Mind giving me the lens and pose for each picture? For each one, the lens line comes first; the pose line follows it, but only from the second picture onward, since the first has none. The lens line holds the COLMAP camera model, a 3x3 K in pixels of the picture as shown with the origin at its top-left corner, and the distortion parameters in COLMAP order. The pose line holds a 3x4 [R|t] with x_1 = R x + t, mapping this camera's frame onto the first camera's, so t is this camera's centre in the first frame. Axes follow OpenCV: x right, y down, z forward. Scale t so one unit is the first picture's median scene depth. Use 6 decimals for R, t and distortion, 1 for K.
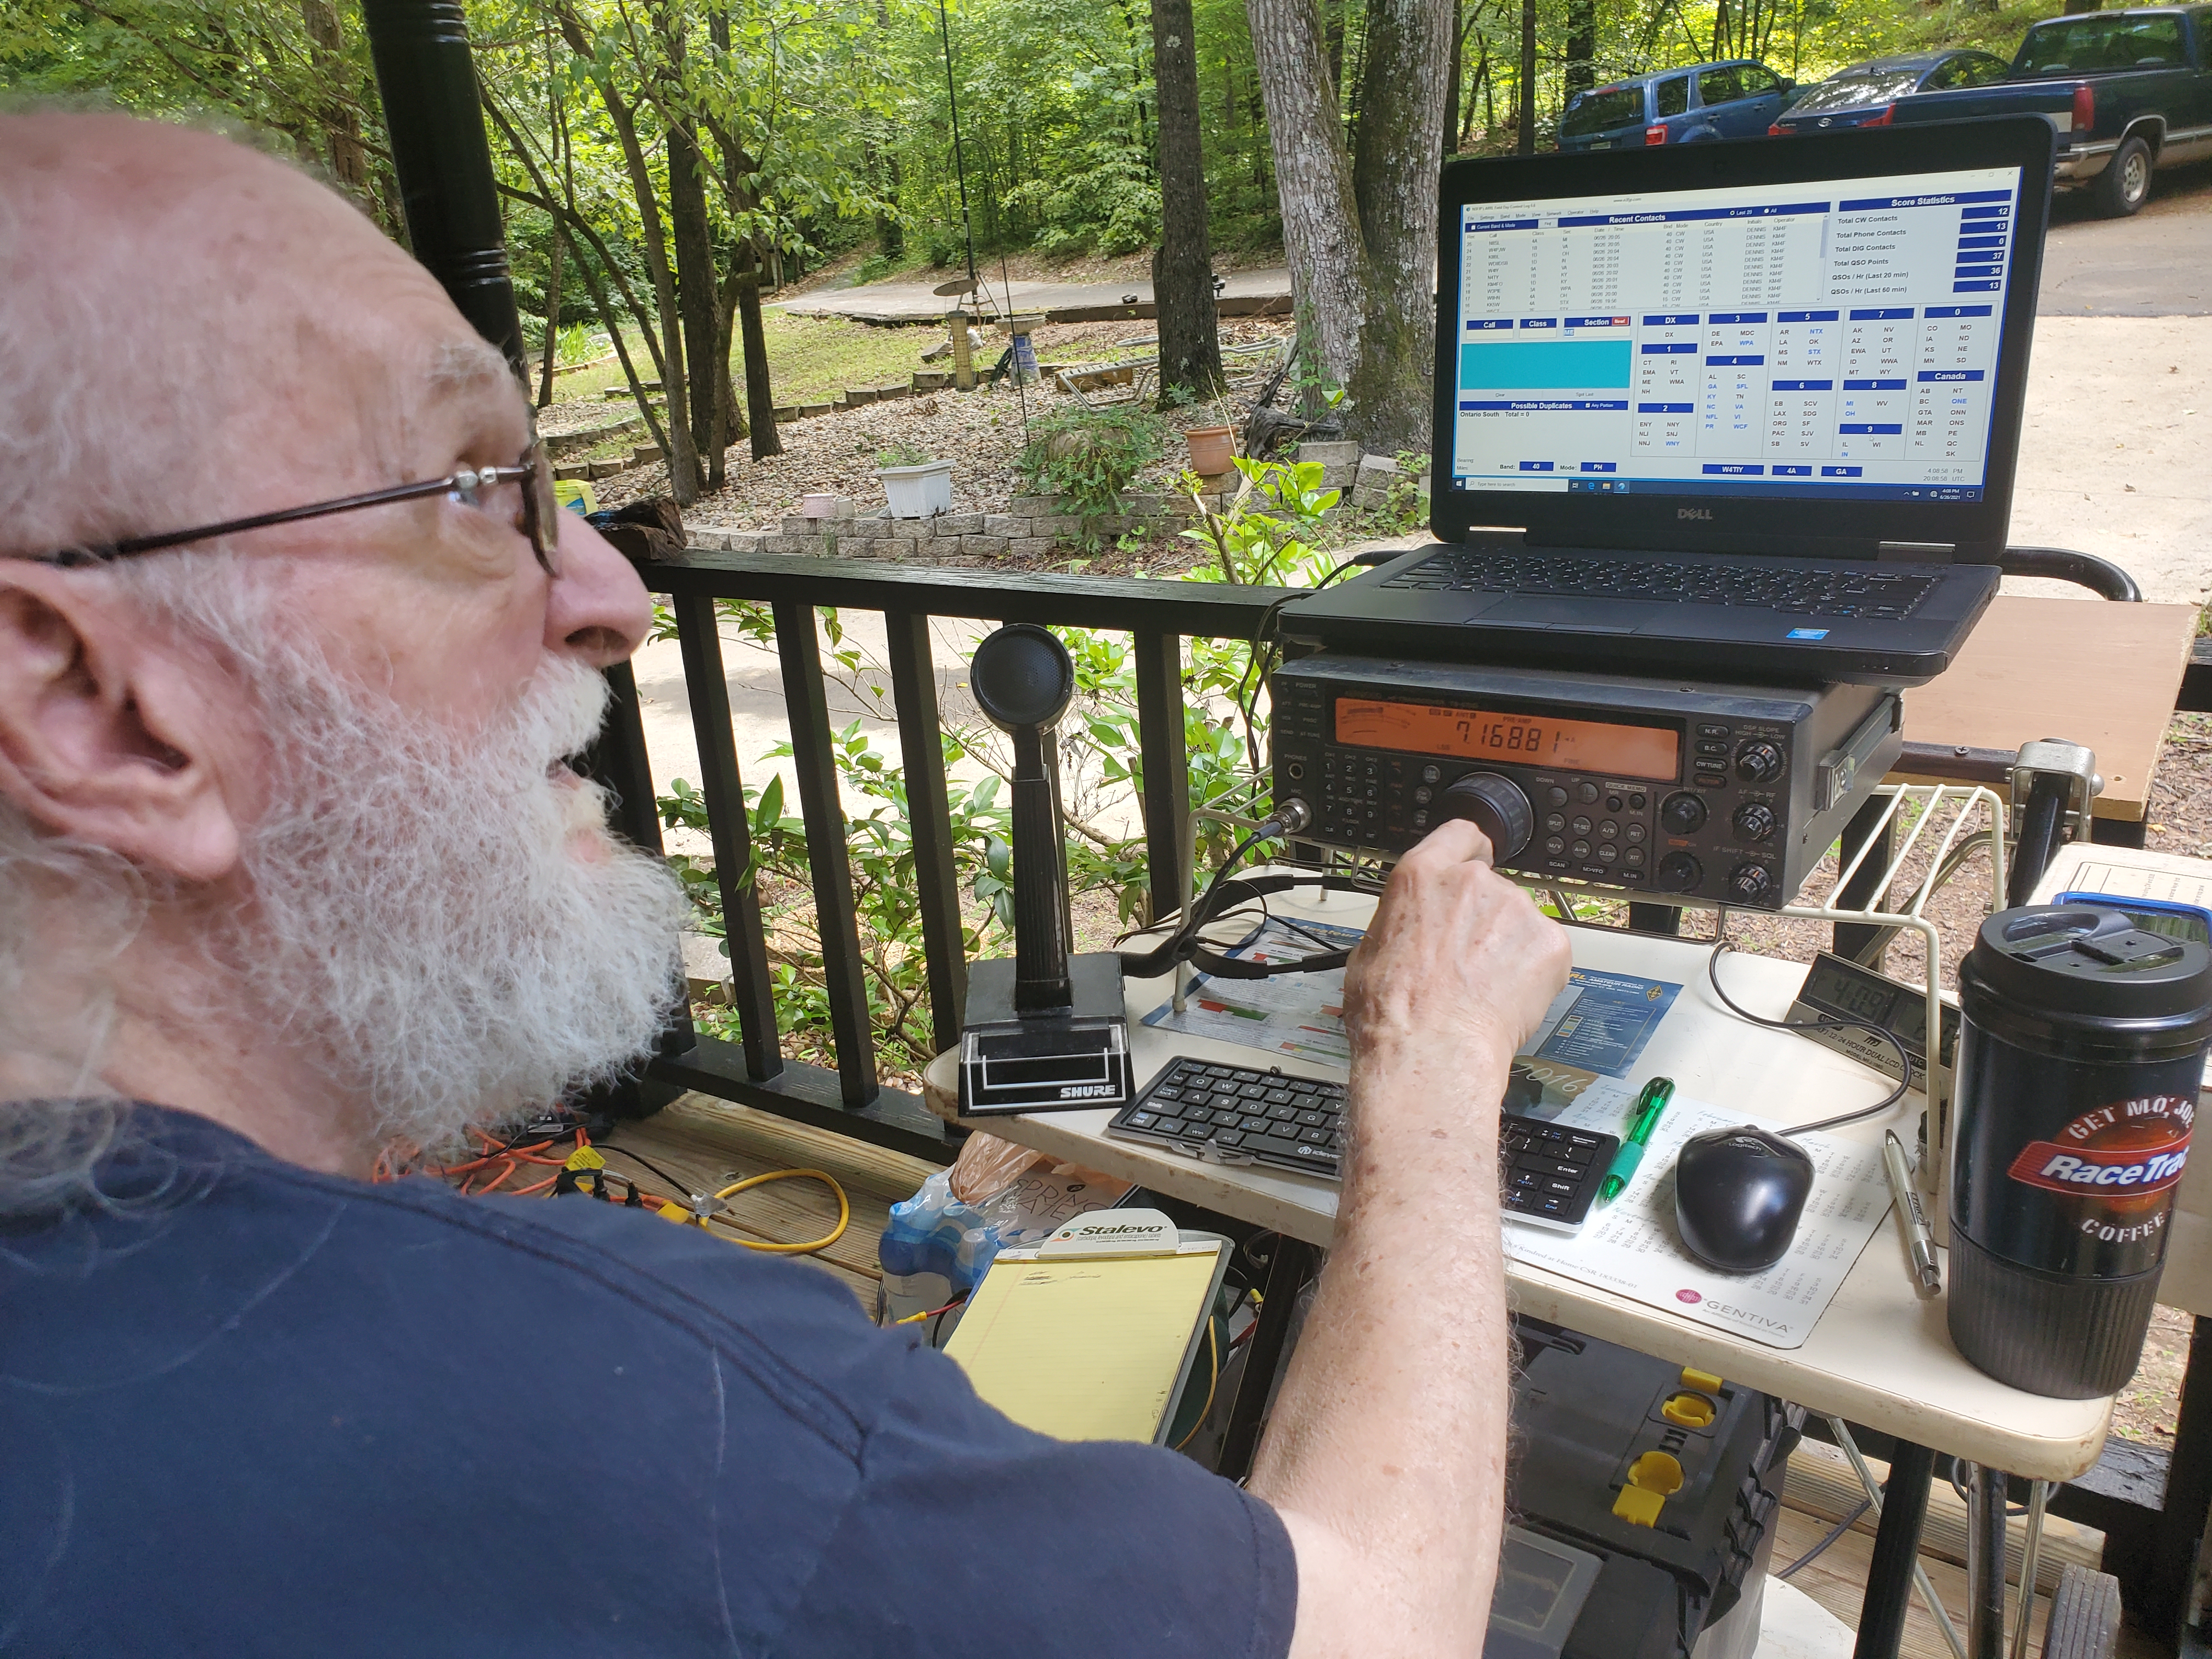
lens RADIAL K [[1773.4, 0, 1112.2], [0, 1773.4, 836.8], [0, 0, 1]] dist [0.007861, 0.043766]
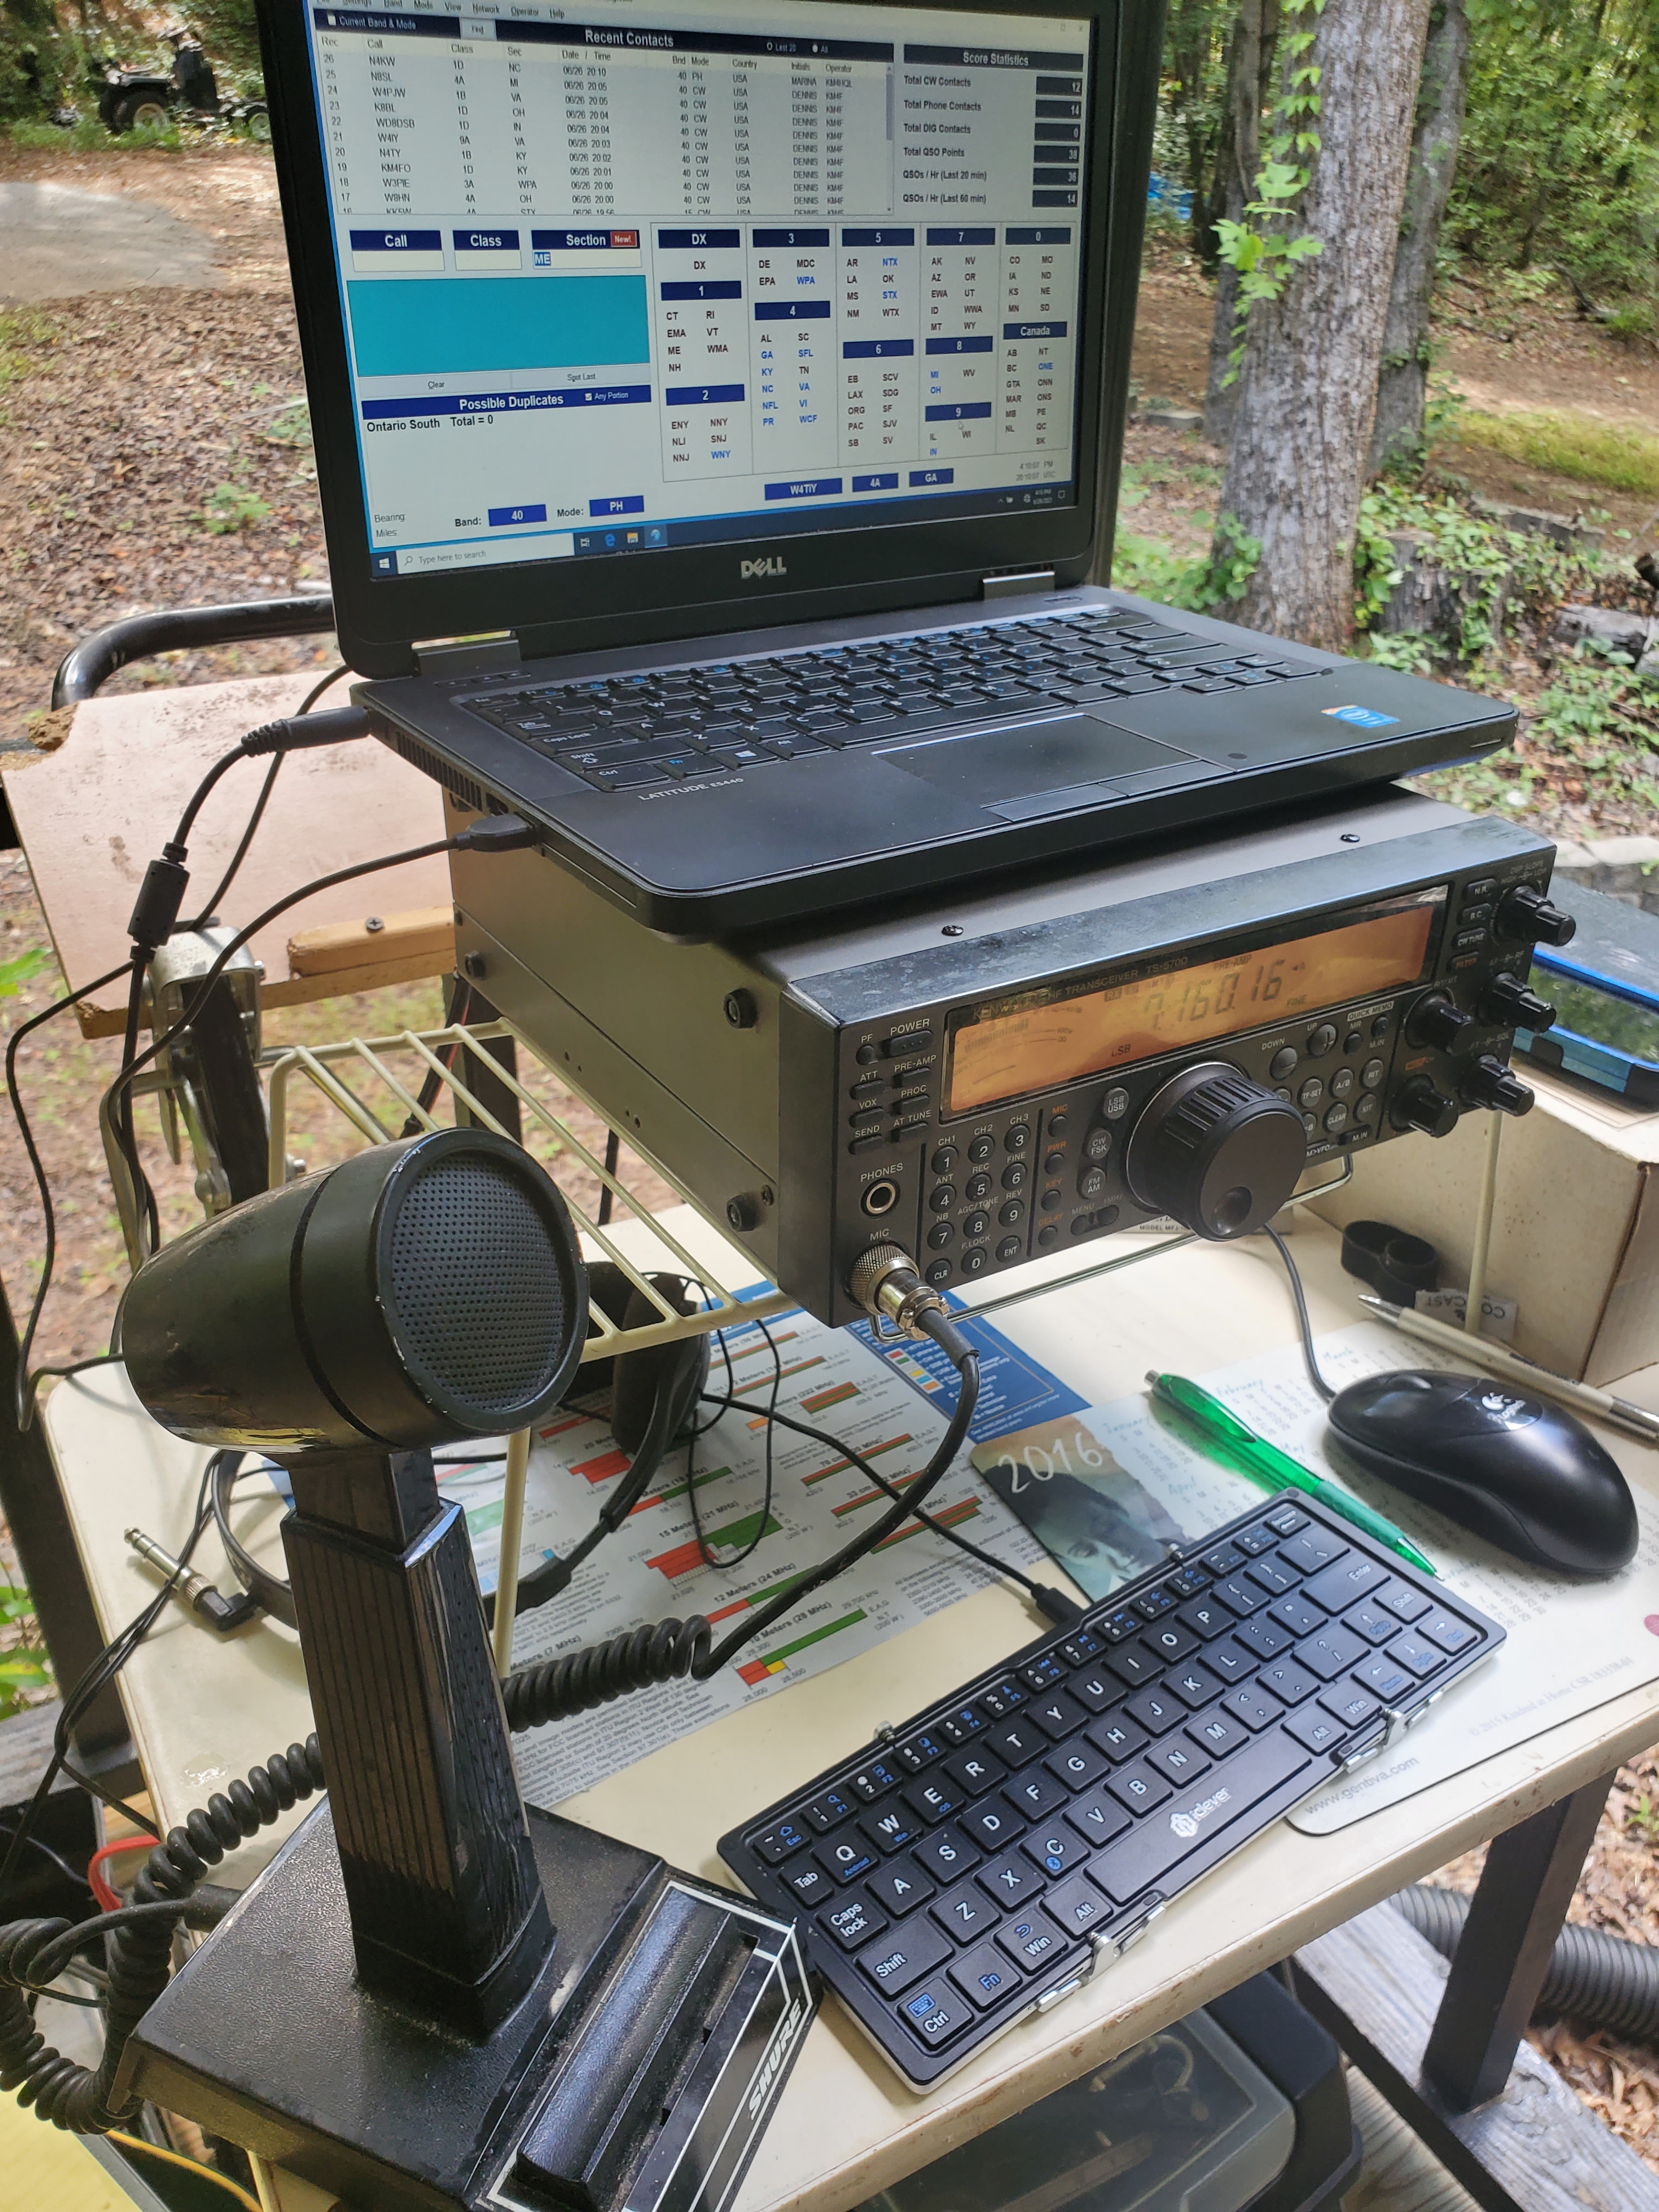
lens RADIAL K [[1773.4, 0, 747.9], [0, 1773.4, 1099.2], [0, 0, 1]] dist [0.007861, 0.043766]
pose [[0.420185, -0.371449, 0.827932, -0.277109], [0.253387, 0.924119, 0.286006, -0.192383], [-0.871344, 0.089612, 0.482421, 0.729529]]
